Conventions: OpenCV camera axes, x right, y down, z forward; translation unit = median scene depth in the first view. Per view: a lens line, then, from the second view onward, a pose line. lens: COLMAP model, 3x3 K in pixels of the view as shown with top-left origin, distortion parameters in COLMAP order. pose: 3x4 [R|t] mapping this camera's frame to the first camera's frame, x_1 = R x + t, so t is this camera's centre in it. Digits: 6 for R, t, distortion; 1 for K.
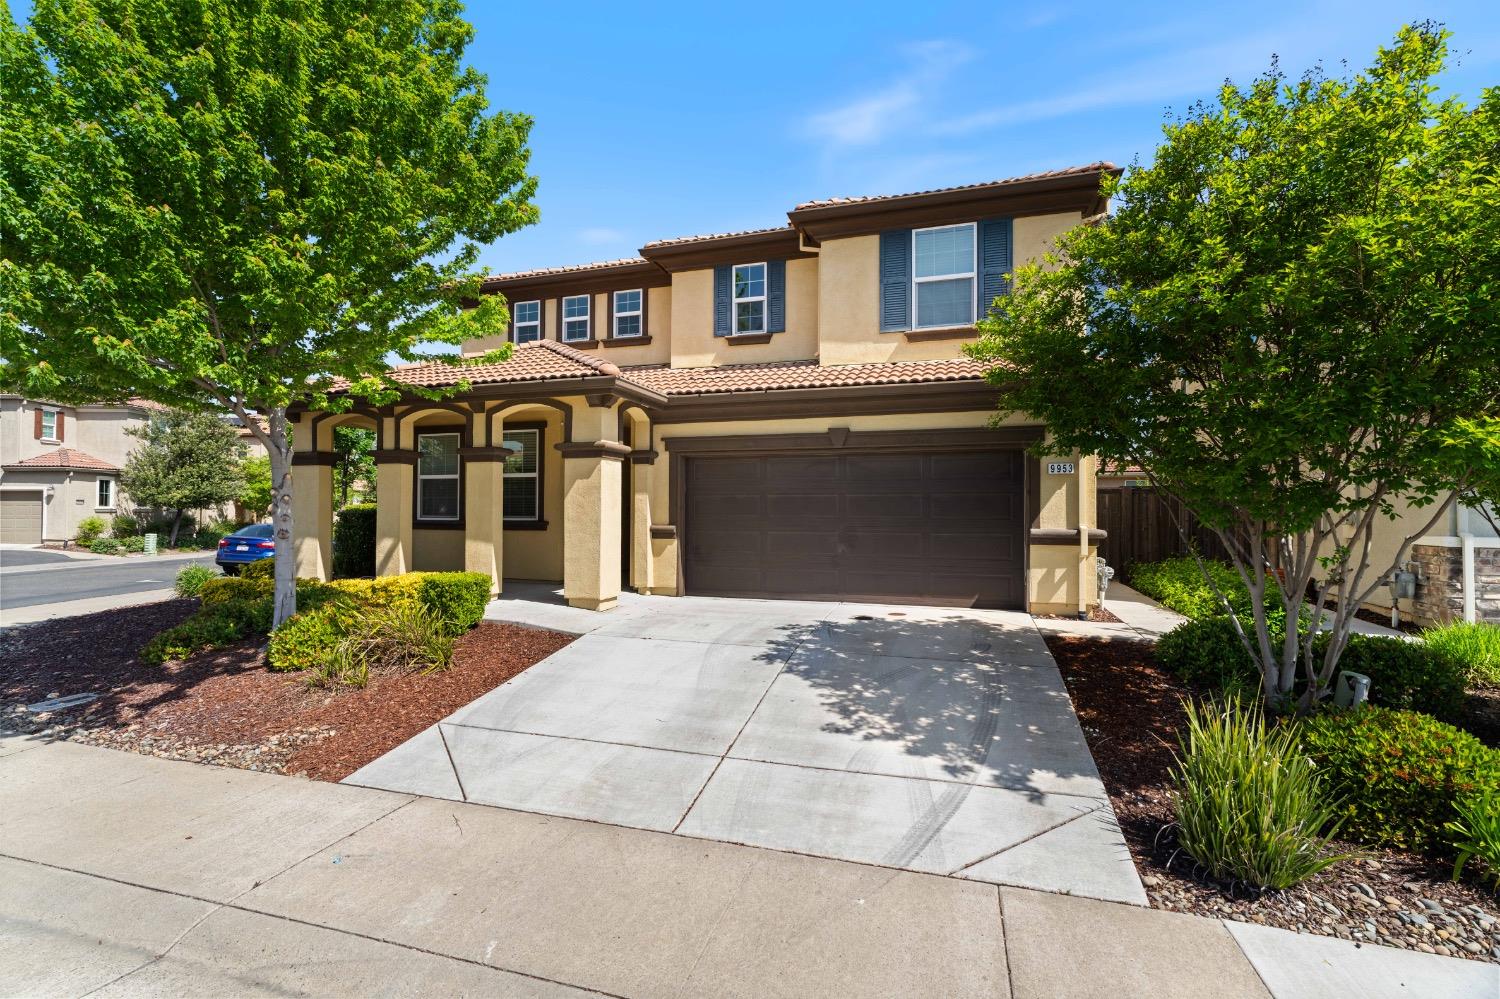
lens RADIAL K [[669.3, 0, 765.6], [0, 669.3, 499.6], [0, 0, 1]] dist [-0.002624, 0.000706]
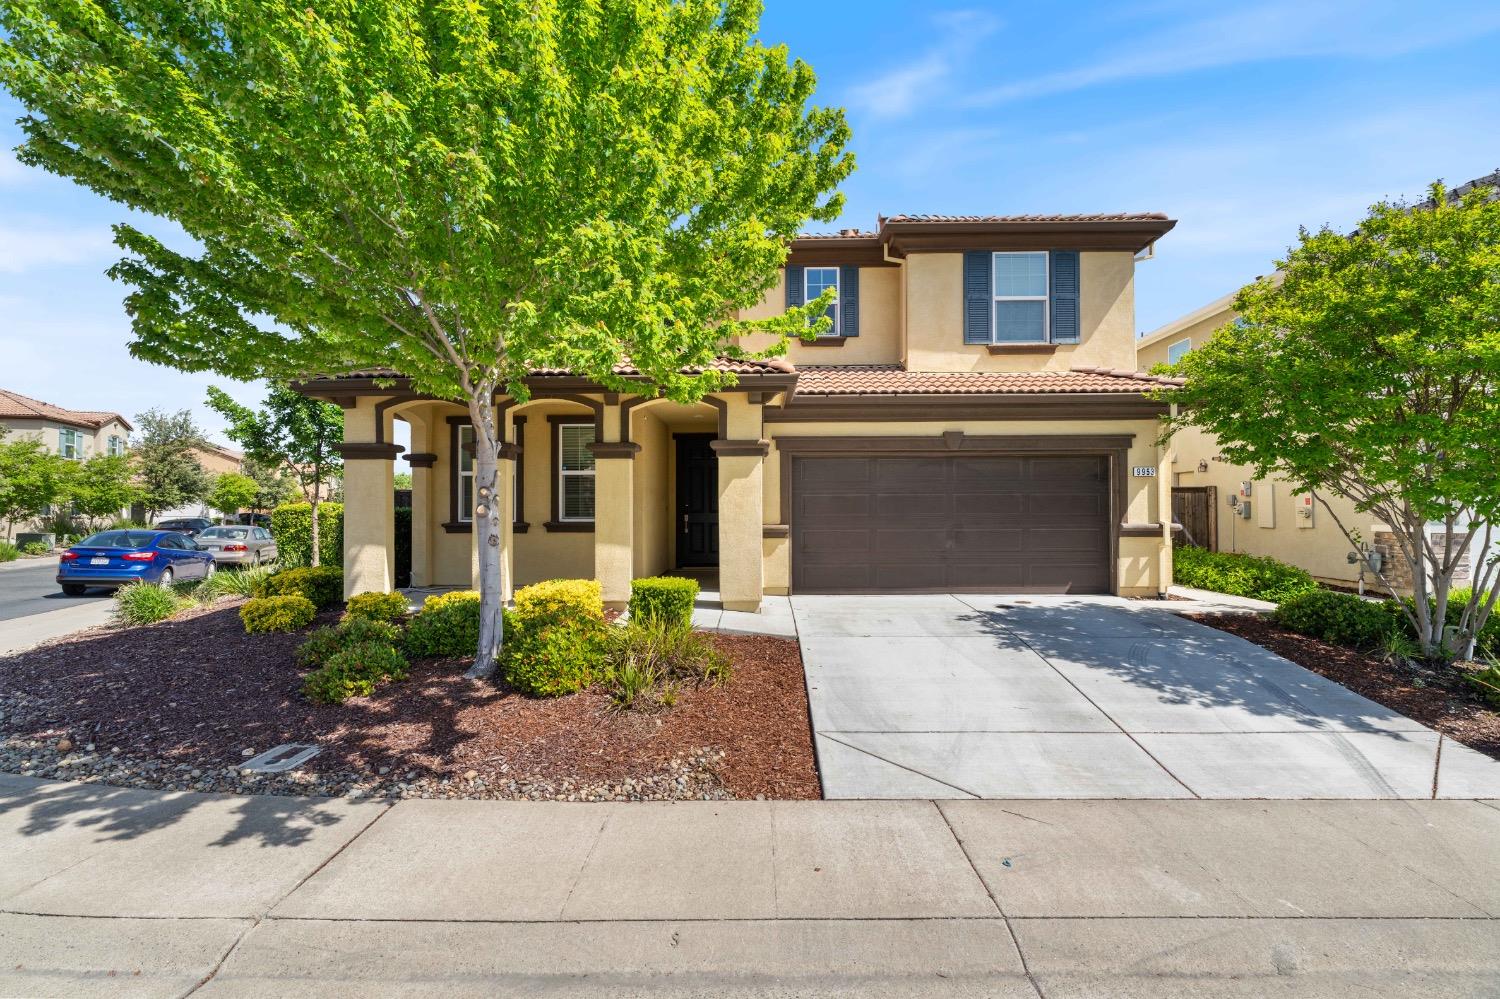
lens RADIAL K [[669.3, 0, 765.6], [0, 669.3, 499.6], [0, 0, 1]] dist [-0.002624, 0.000706]
pose [[0.960059, -0.002514, 0.279788, -0.456544], [0.001733, 0.999994, 0.003038, -0.002061], [-0.279794, -0.002432, 0.960057, 0.052640]]
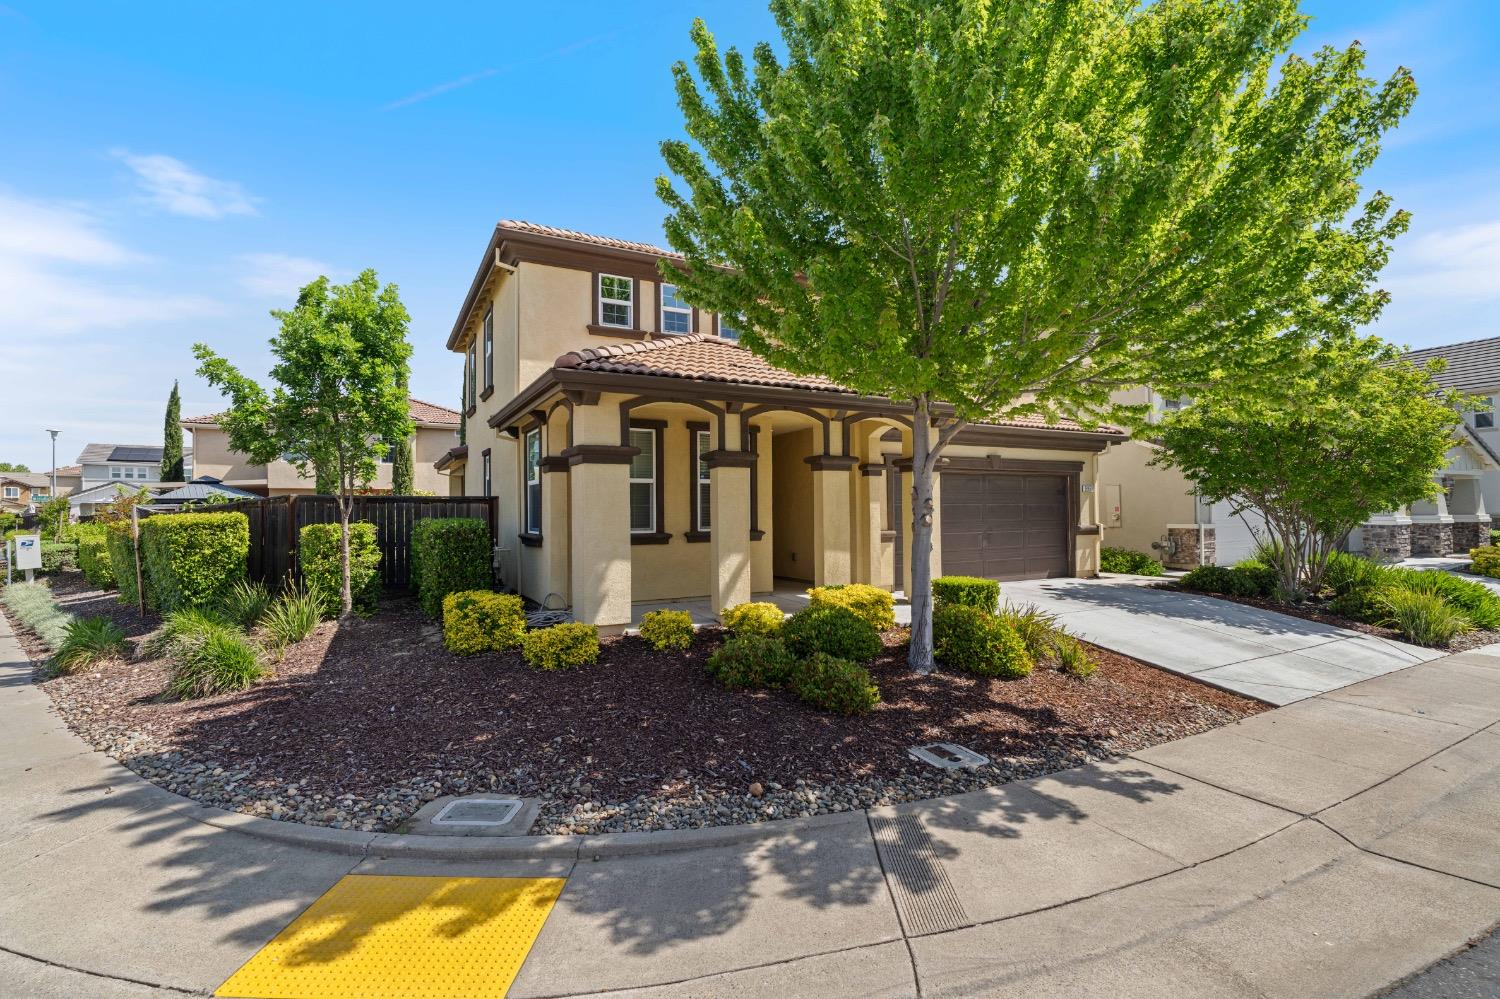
lens RADIAL K [[669.3, 0, 765.6], [0, 669.3, 499.6], [0, 0, 1]] dist [-0.002624, 0.000706]
pose [[0.693996, 0.006422, 0.719950, -1.137888], [0.001089, 0.999950, -0.009970, -0.003101], [-0.719978, 0.007703, 0.693955, 0.369636]]
